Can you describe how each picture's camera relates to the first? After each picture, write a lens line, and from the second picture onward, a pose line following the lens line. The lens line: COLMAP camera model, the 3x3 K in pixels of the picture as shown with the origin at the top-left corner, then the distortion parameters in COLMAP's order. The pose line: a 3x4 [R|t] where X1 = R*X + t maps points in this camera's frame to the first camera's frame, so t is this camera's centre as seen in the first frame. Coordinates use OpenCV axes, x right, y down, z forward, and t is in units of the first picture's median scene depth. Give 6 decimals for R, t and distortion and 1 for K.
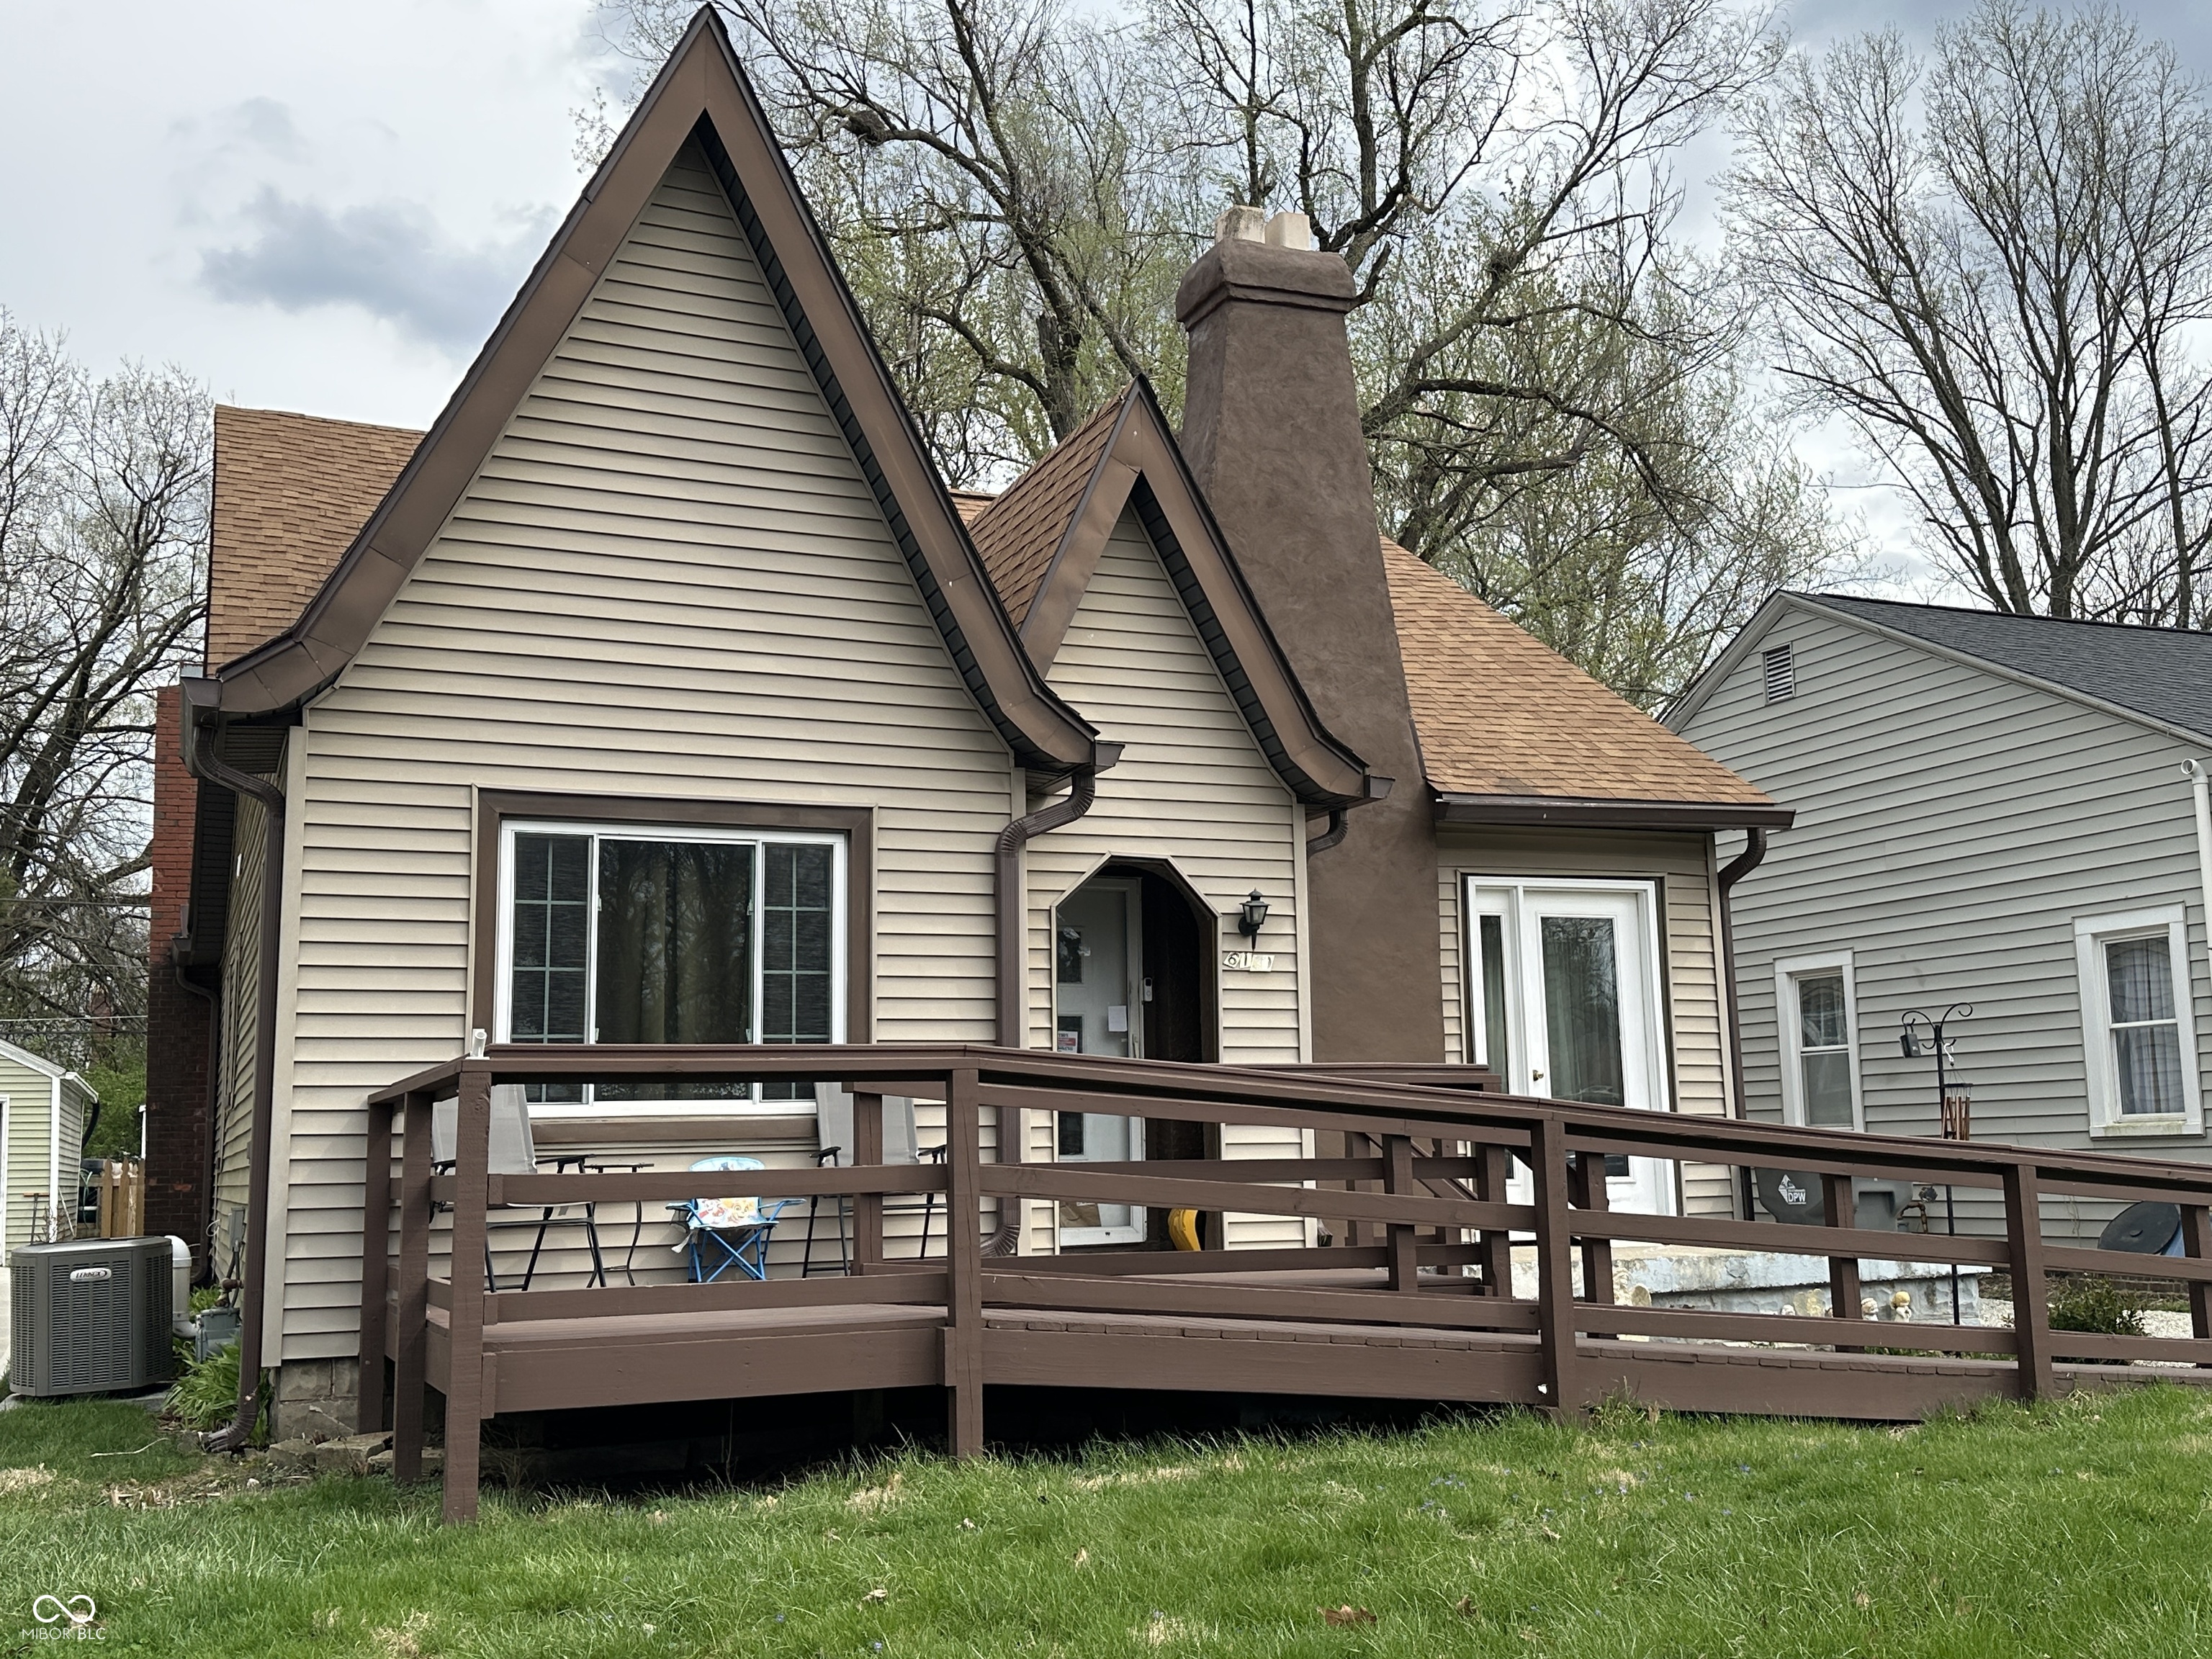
lens RADIAL K [[2201.7, 0, 1106.0], [0, 2201.7, 829.5], [0, 0, 1]] dist [0.206483, -0.421598]
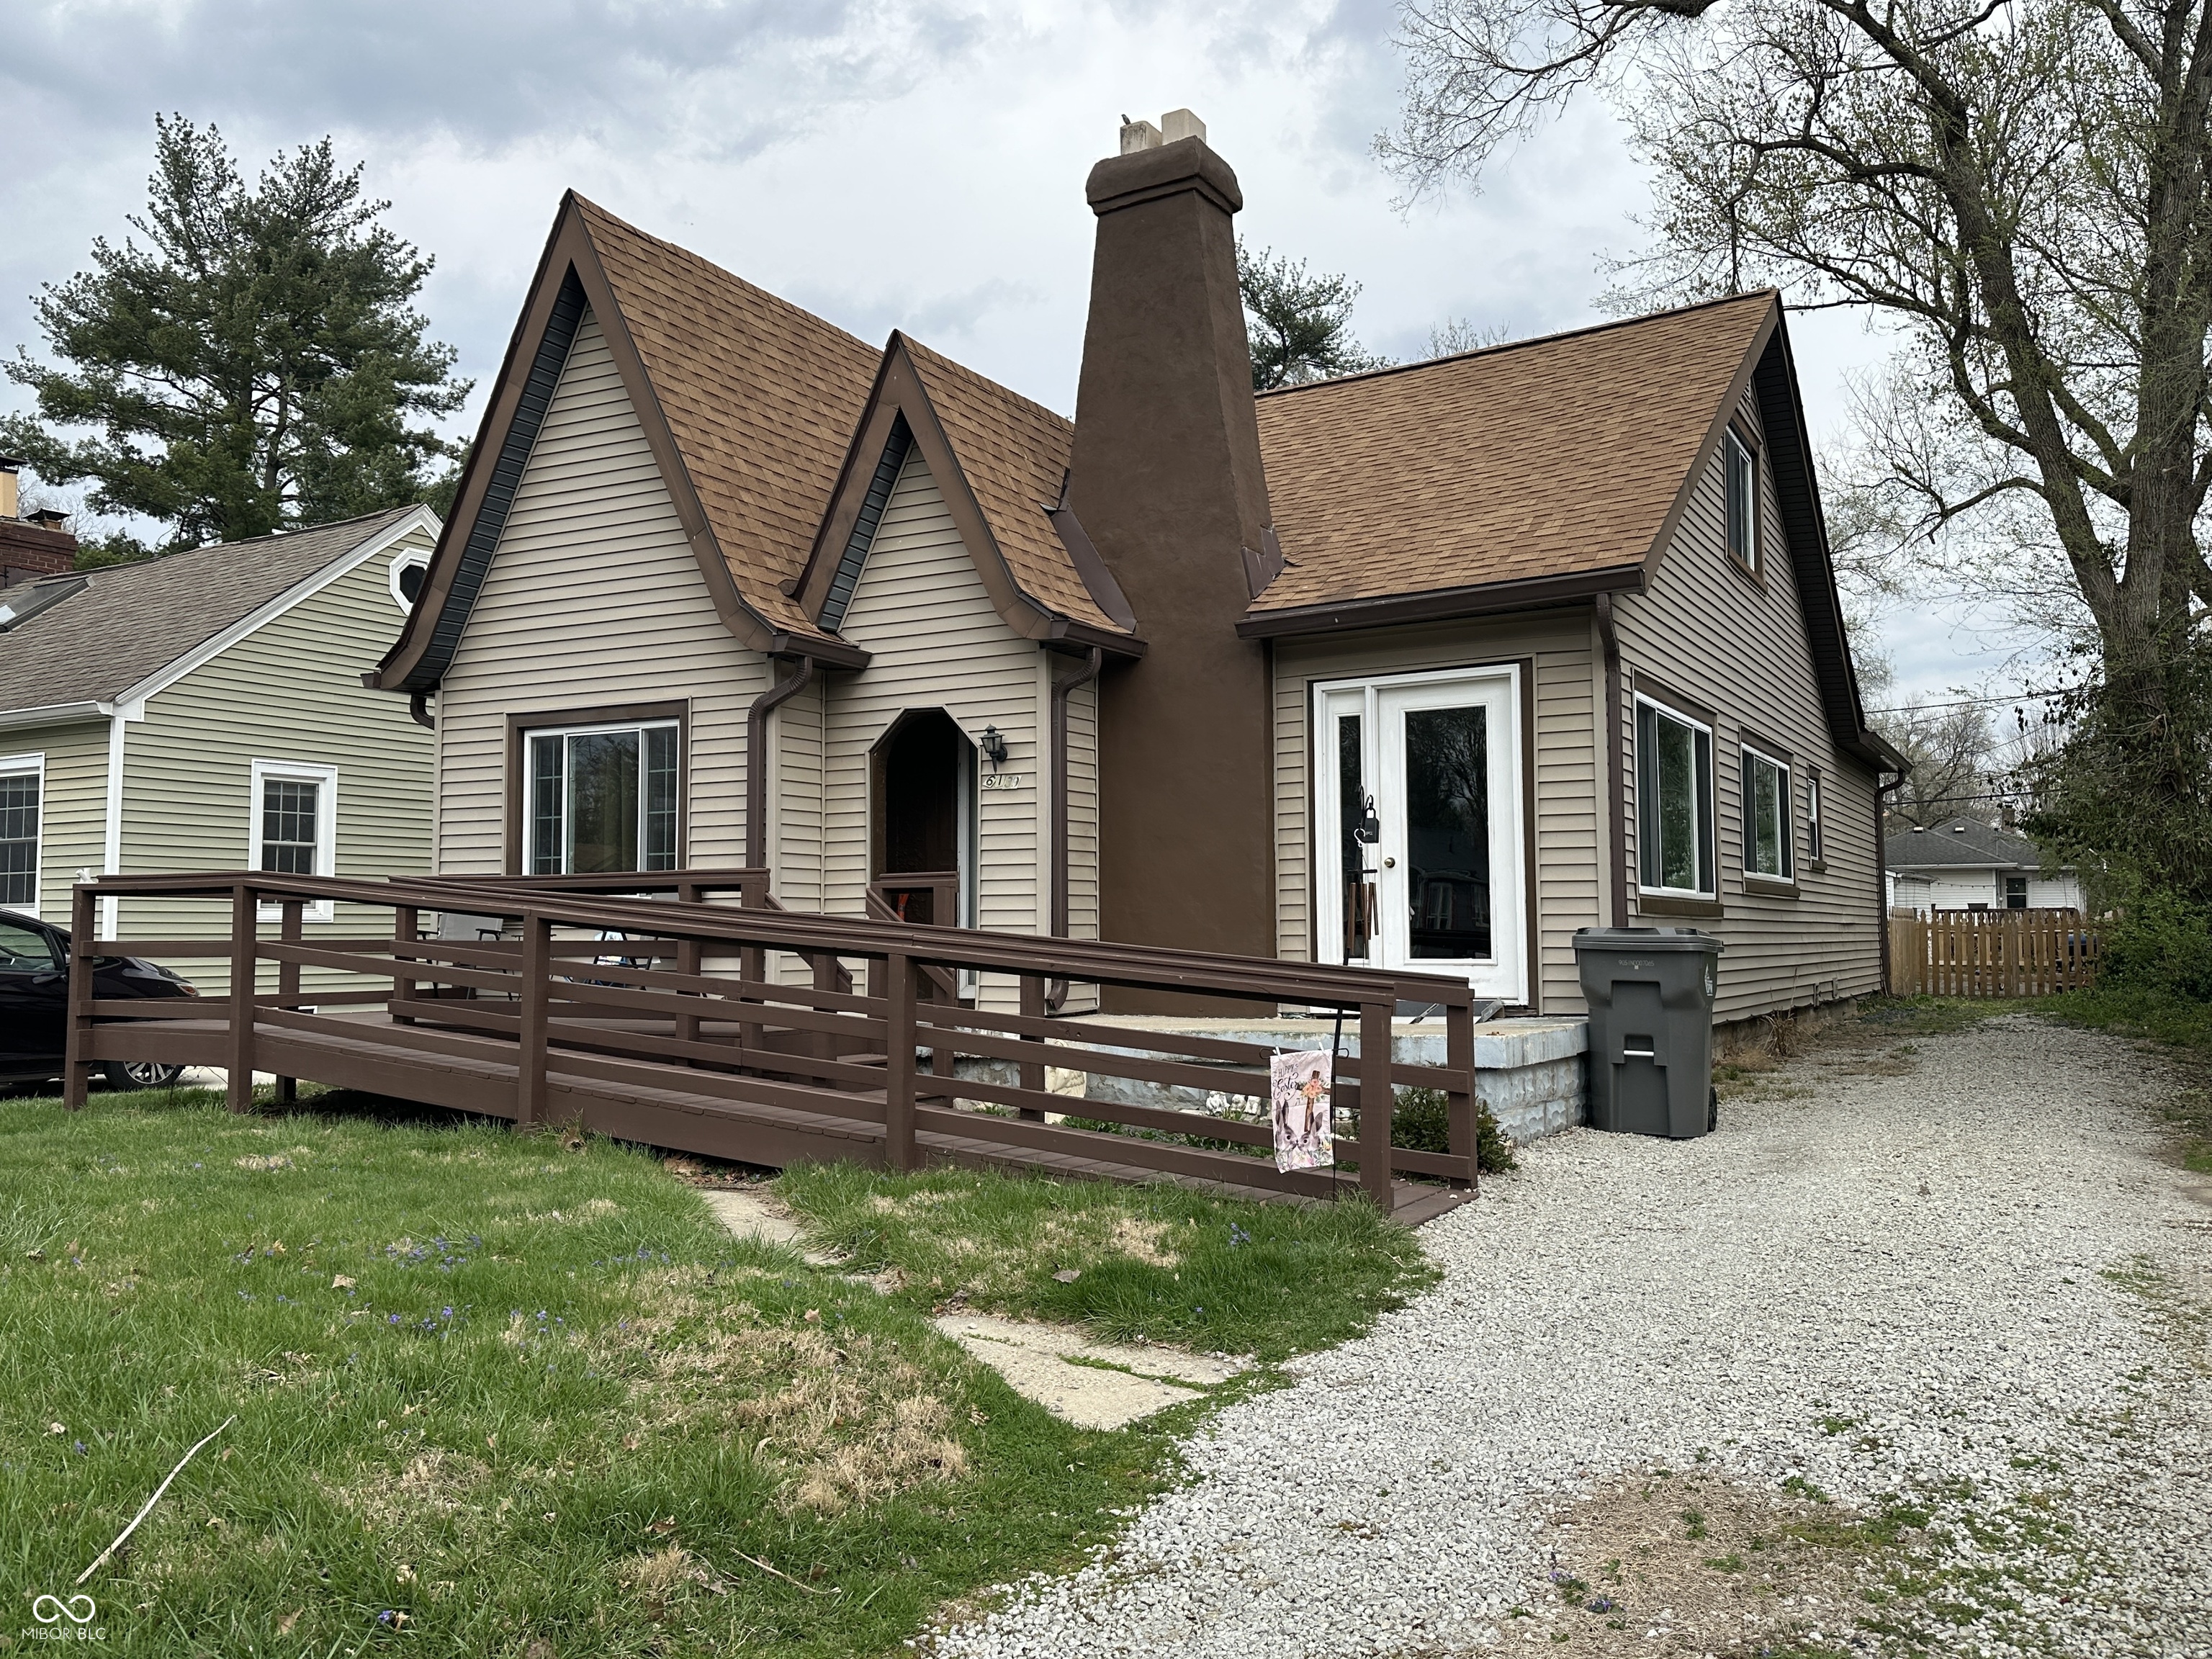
lens RADIAL K [[1721.2, 0, 1106.0], [0, 1721.2, 829.5], [0, 0, 1]] dist [0.097998, 0.000256]
pose [[0.605944, -0.029704, -0.794952, 0.778426], [0.109261, 0.992940, 0.046181, 0.042632], [0.787968, -0.114841, 0.604912, 0.401066]]
